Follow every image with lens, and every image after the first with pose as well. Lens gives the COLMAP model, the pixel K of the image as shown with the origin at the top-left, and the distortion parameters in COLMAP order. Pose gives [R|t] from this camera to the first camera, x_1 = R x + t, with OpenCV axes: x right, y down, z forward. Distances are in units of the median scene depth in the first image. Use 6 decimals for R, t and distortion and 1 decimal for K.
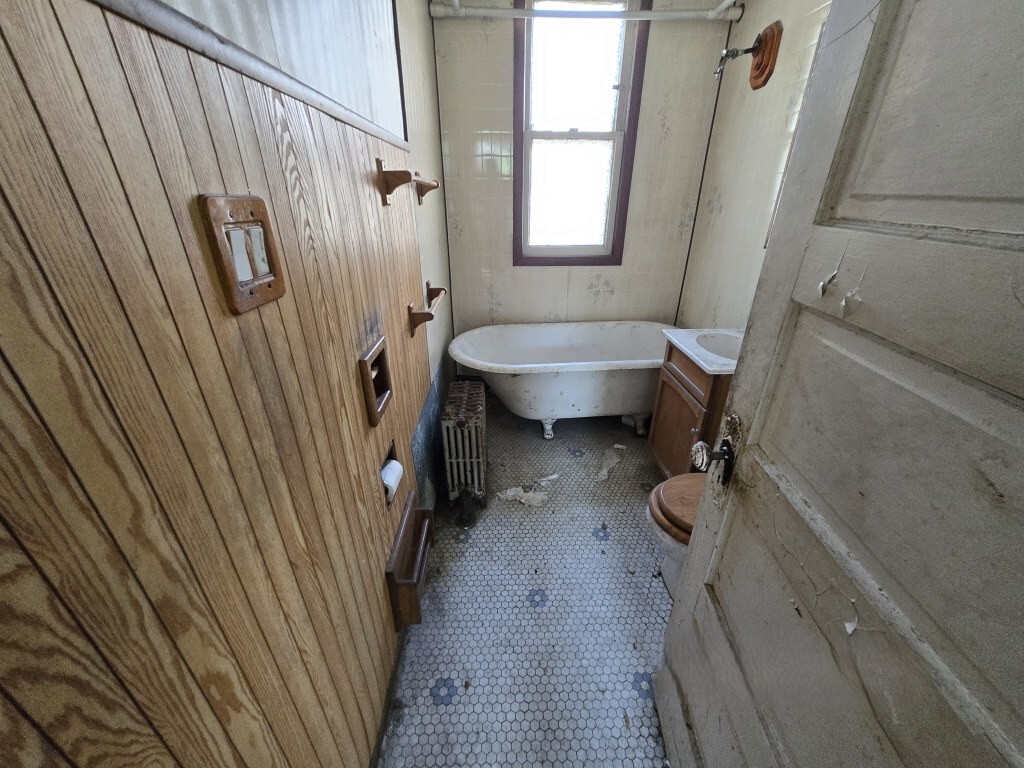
lens RADIAL K [[396.4, 0, 515.5], [0, 396.4, 382.9], [0, 0, 1]] dist [0.001398, 0.000048]
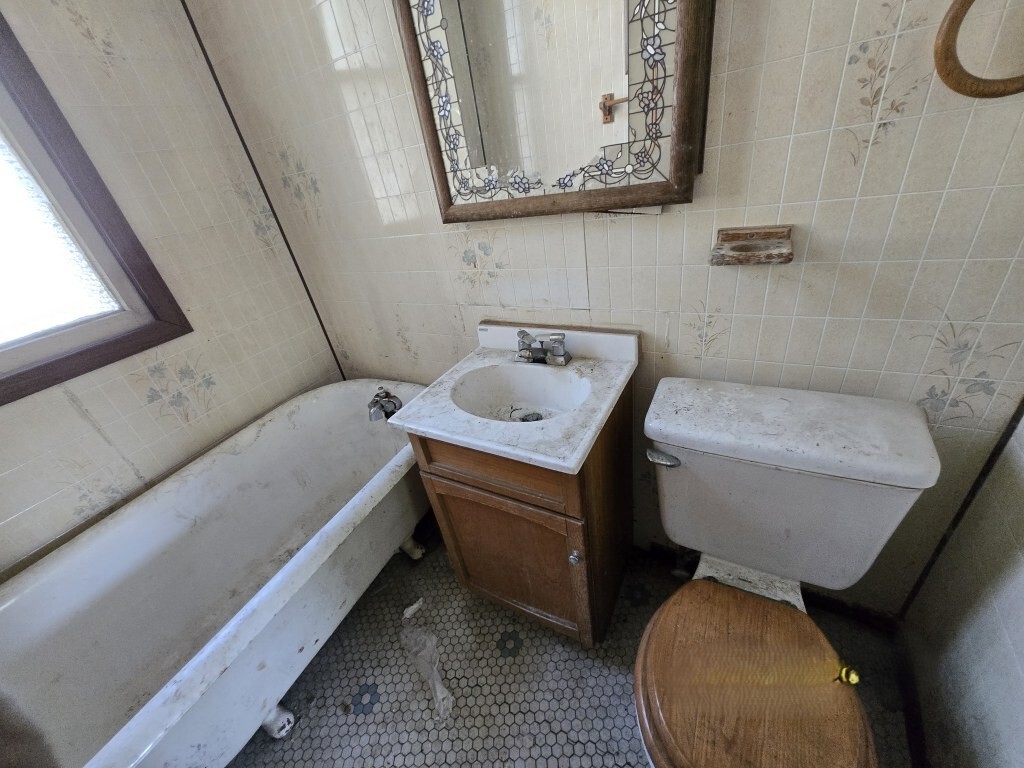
lens RADIAL K [[396.4, 0, 515.5], [0, 396.4, 382.9], [0, 0, 1]] dist [0.001398, 0.000048]
pose [[0.514259, -0.500766, 0.696255, 0.093142], [0.504926, 0.833003, 0.226176, -0.149014], [-0.693244, 0.235244, 0.681229, 0.387998]]
